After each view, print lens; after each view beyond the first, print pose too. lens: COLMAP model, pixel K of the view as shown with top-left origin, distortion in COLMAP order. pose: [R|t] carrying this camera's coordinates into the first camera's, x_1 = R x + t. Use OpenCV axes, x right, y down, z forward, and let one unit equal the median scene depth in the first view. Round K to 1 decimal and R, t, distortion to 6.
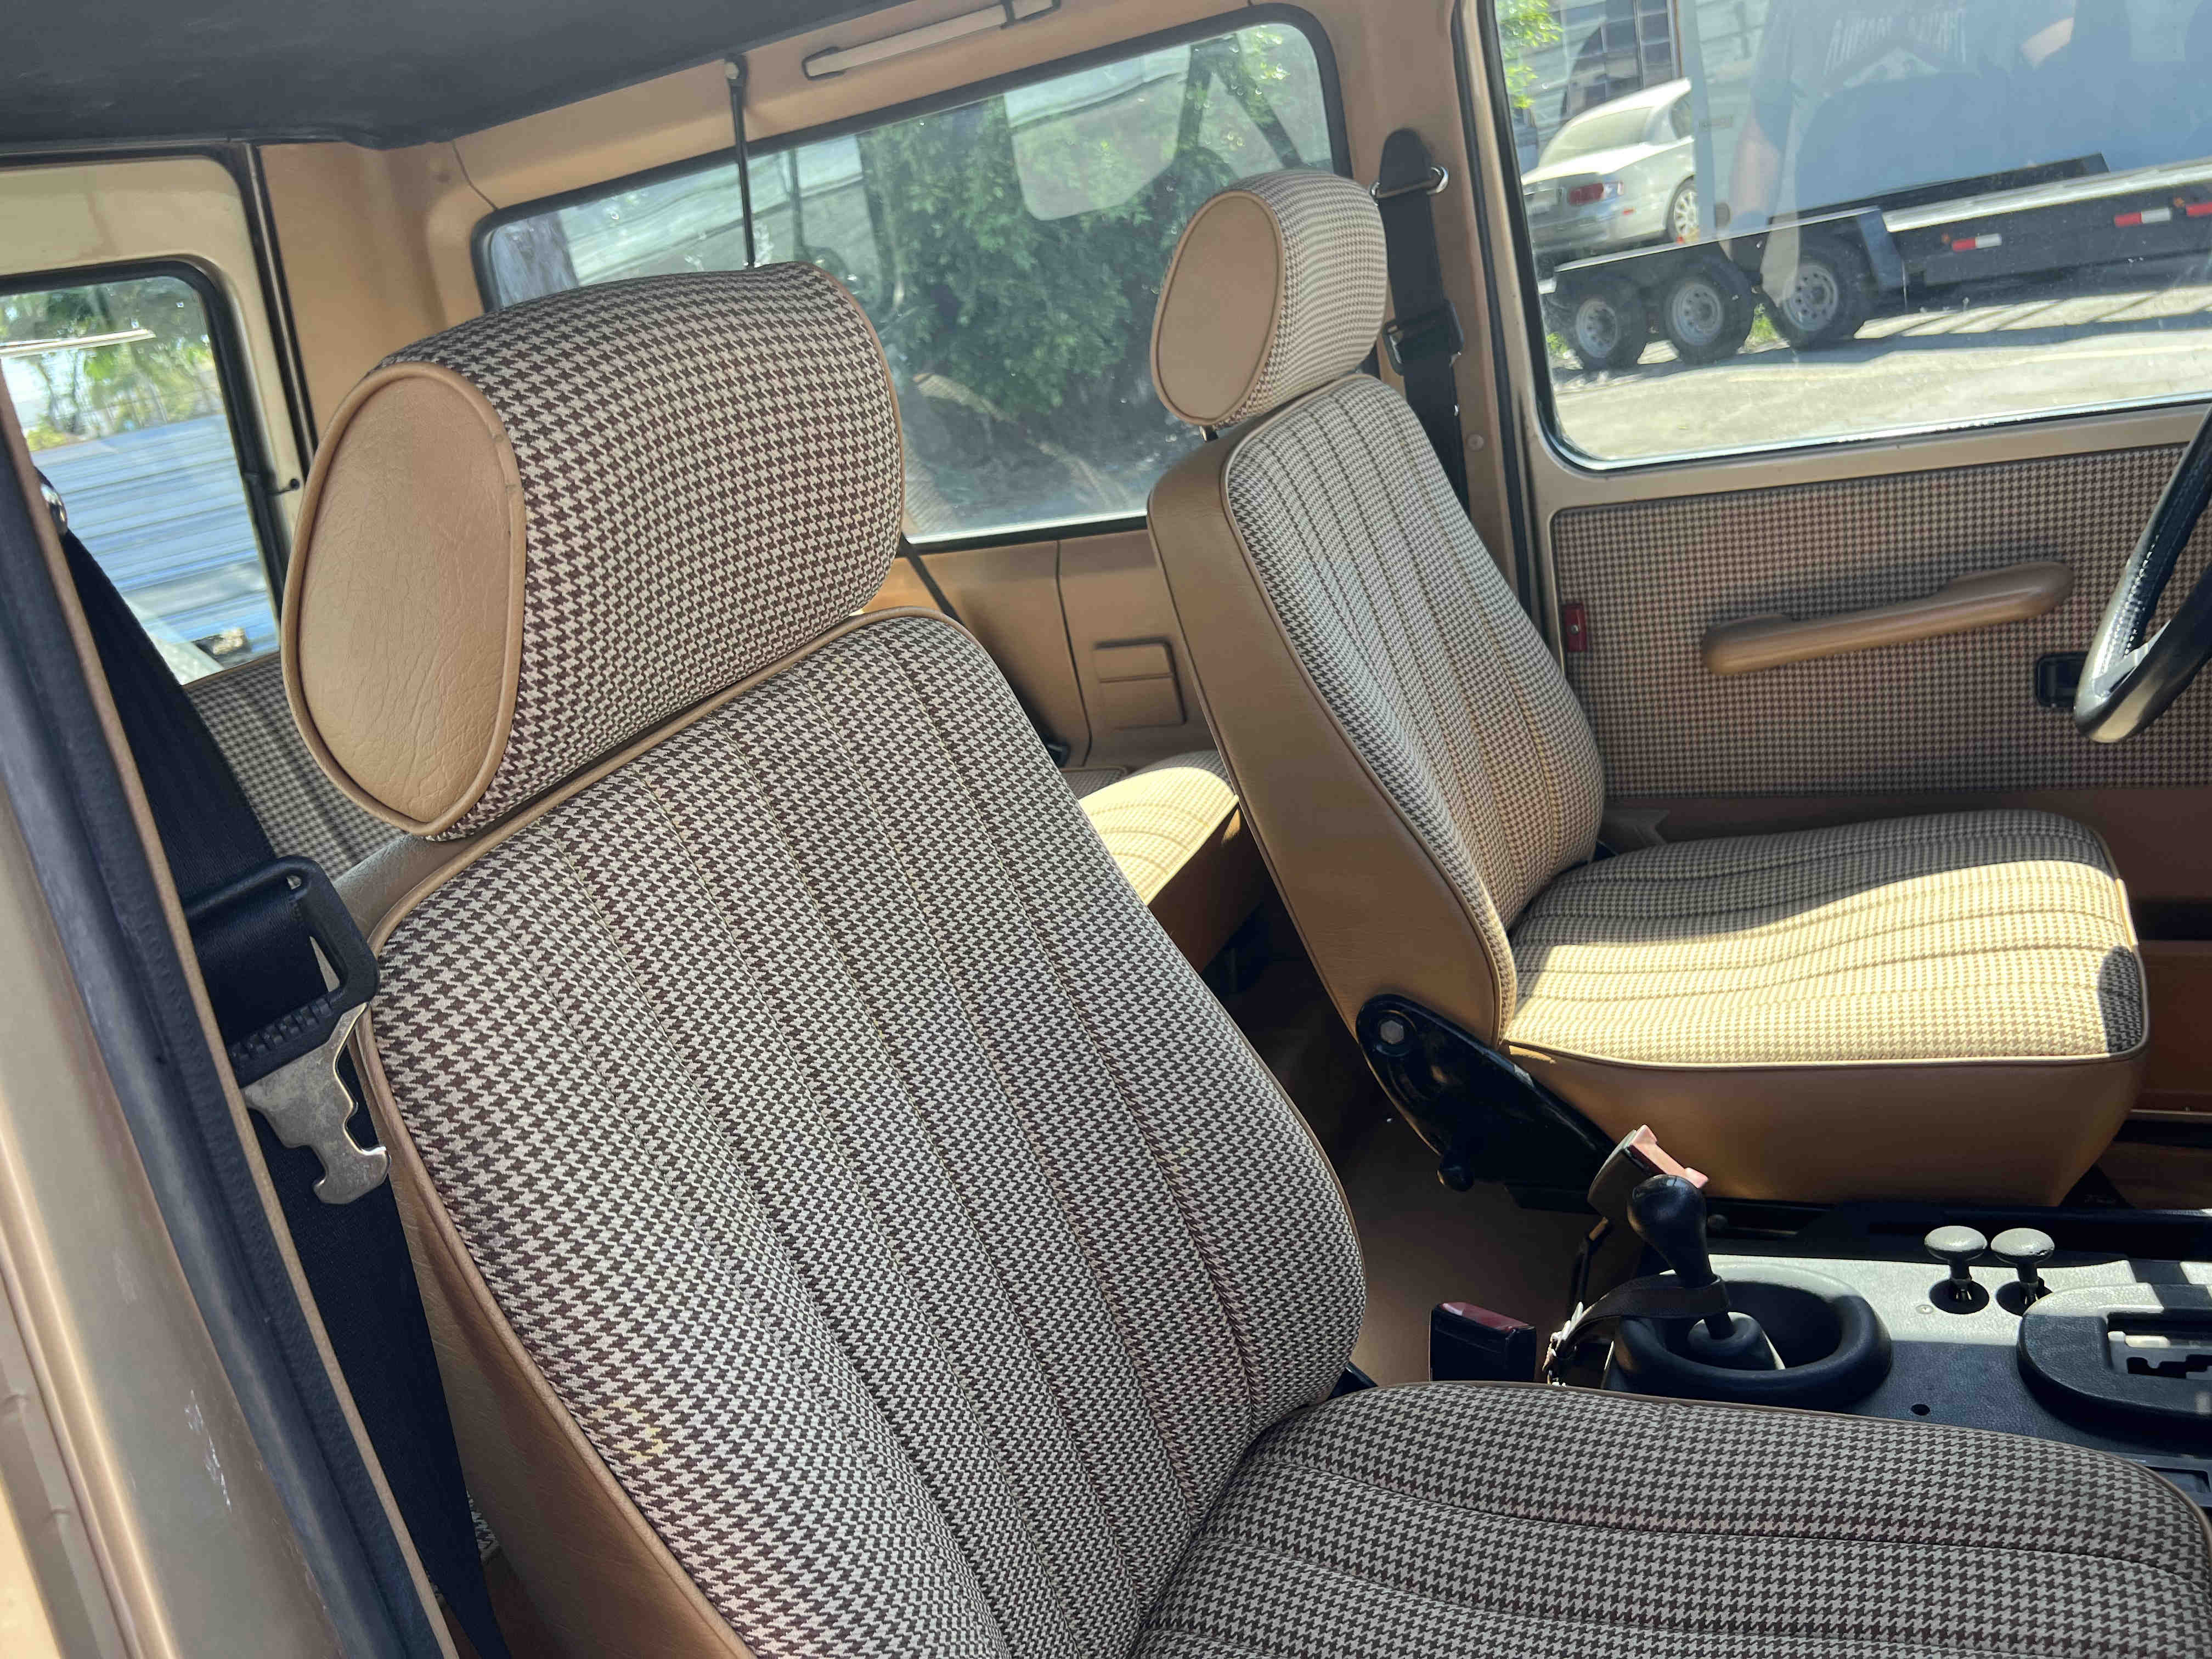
lens RADIAL K [[1684.5, 0, 1098.4], [0, 1684.5, 843.3], [0, 0, 1]] dist [0.042498, -0.034569]
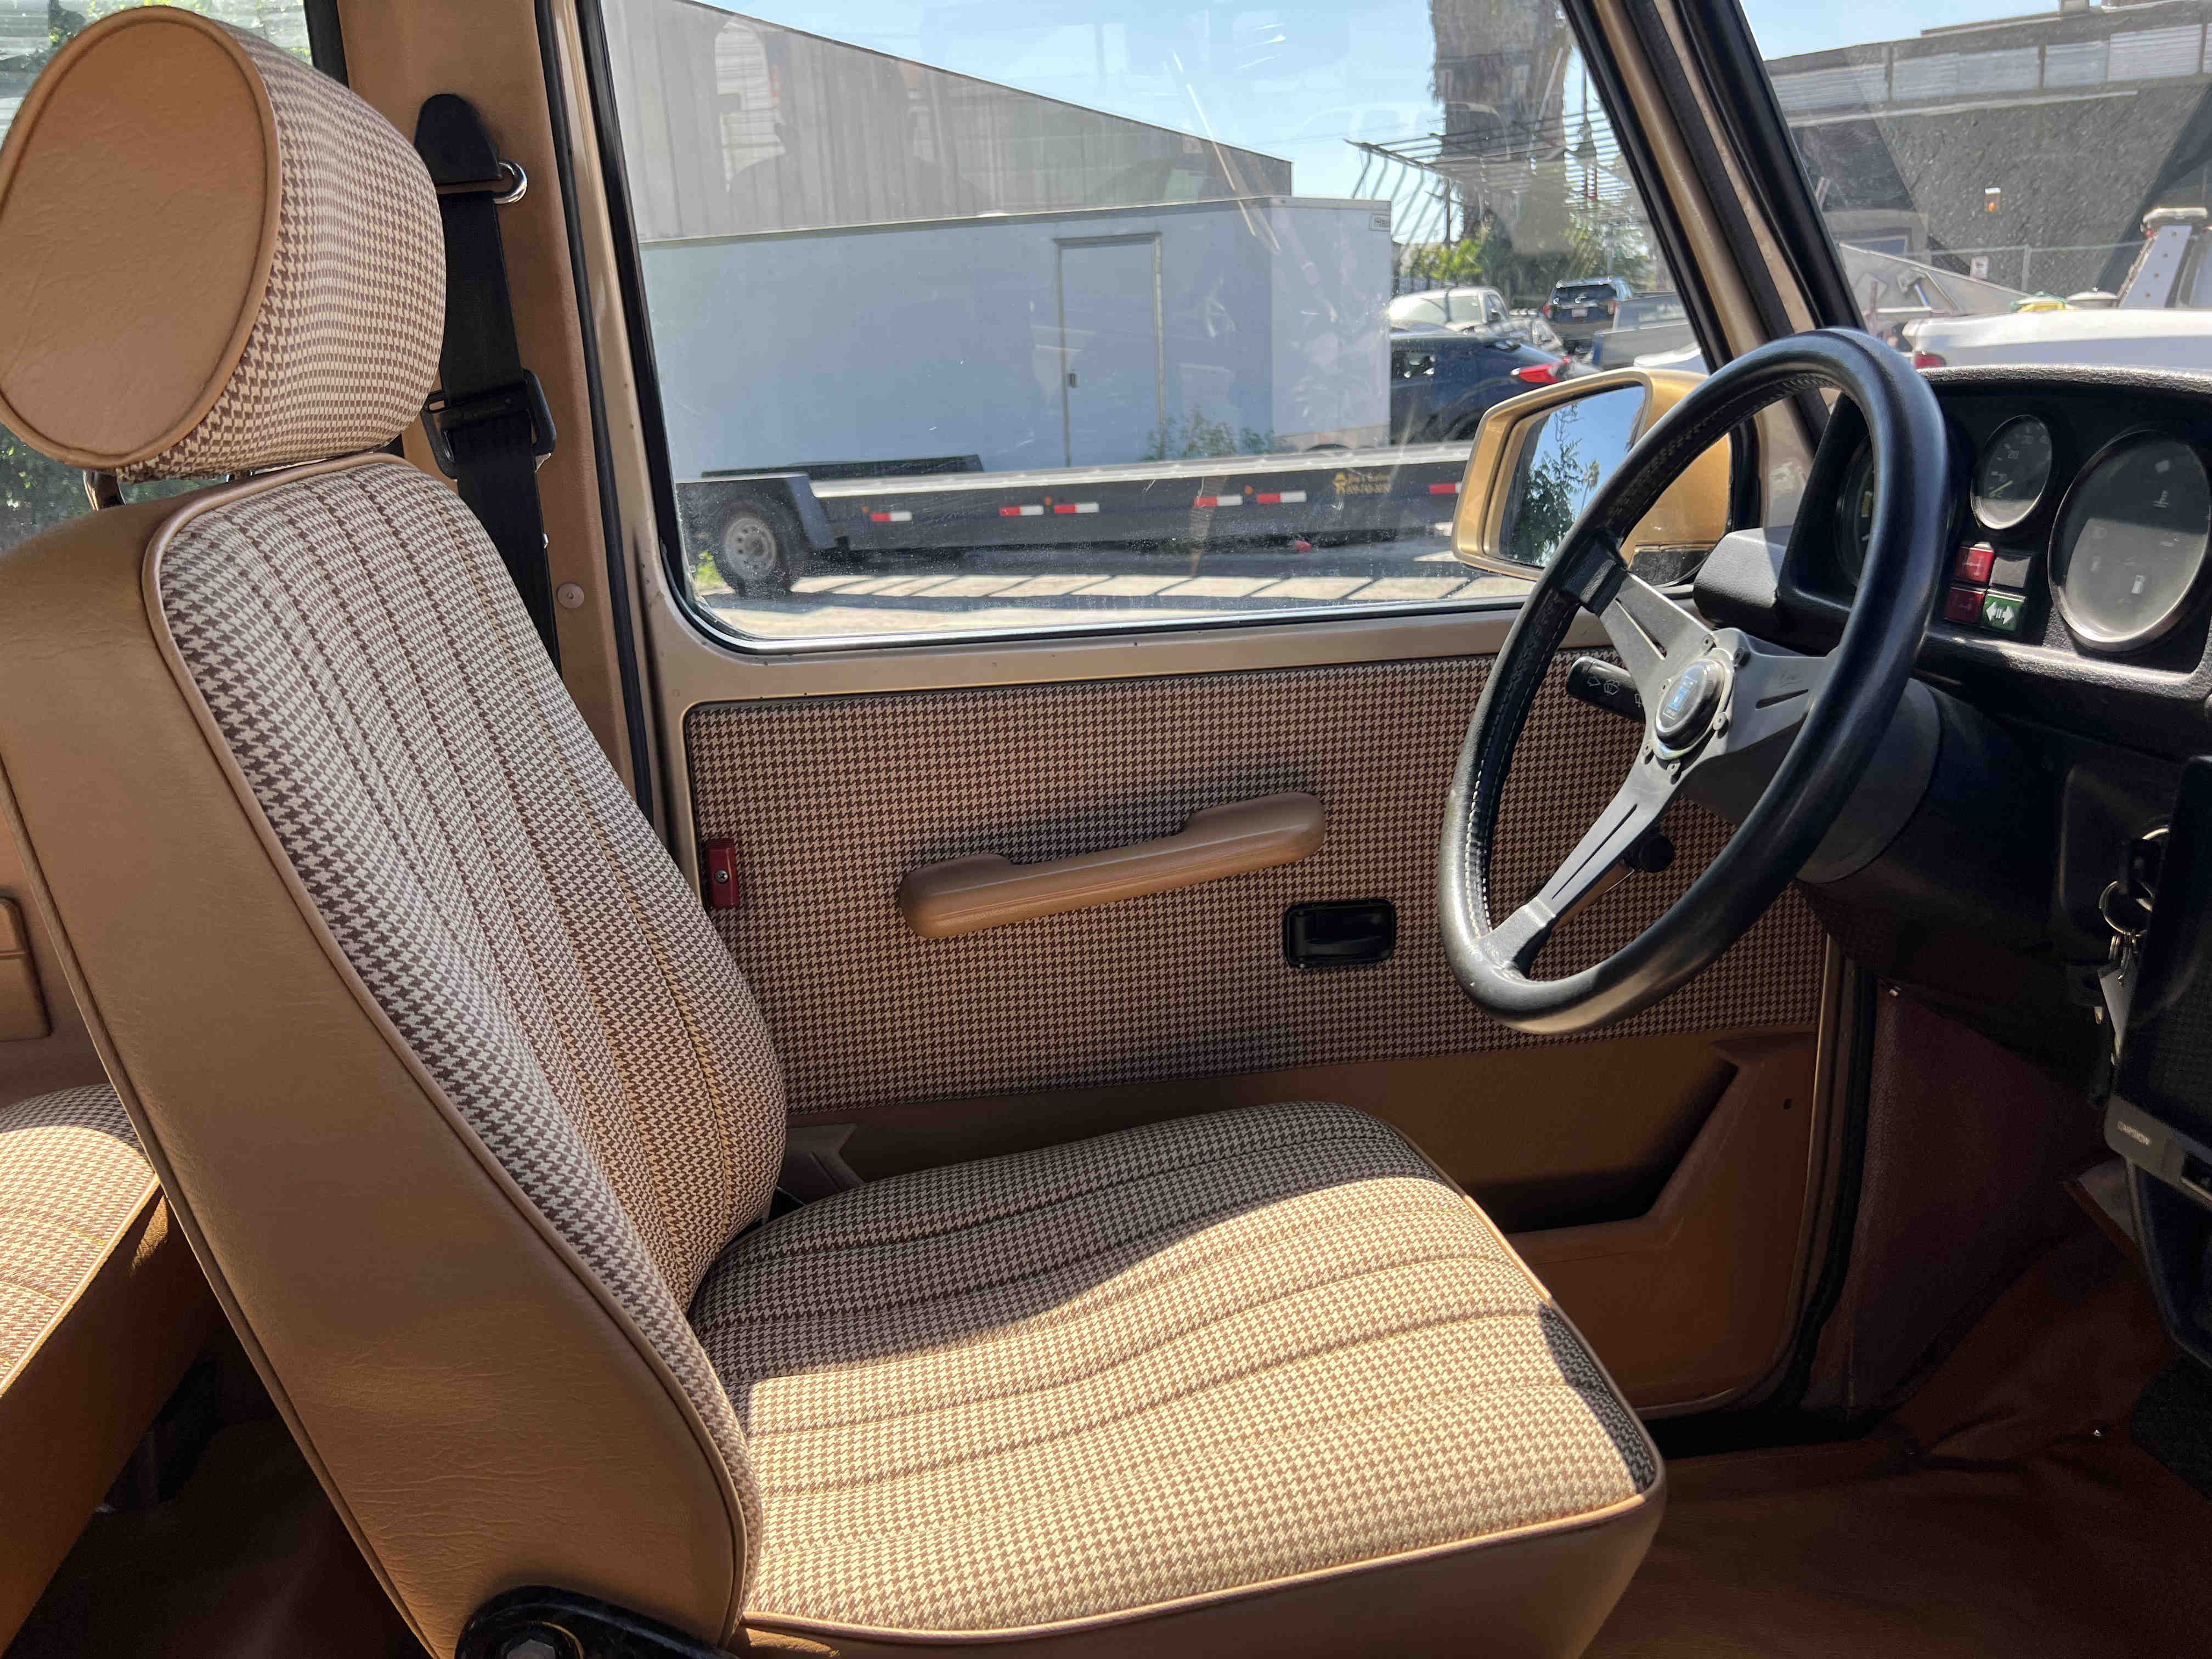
lens RADIAL K [[1684.5, 0, 1098.4], [0, 1684.5, 843.3], [0, 0, 1]] dist [0.042498, -0.034569]
pose [[0.820725, 0.003495, 0.571313, 0.019408], [0.074964, 0.990677, -0.113751, -0.063139], [-0.566384, 0.136187, 0.812811, 0.446036]]
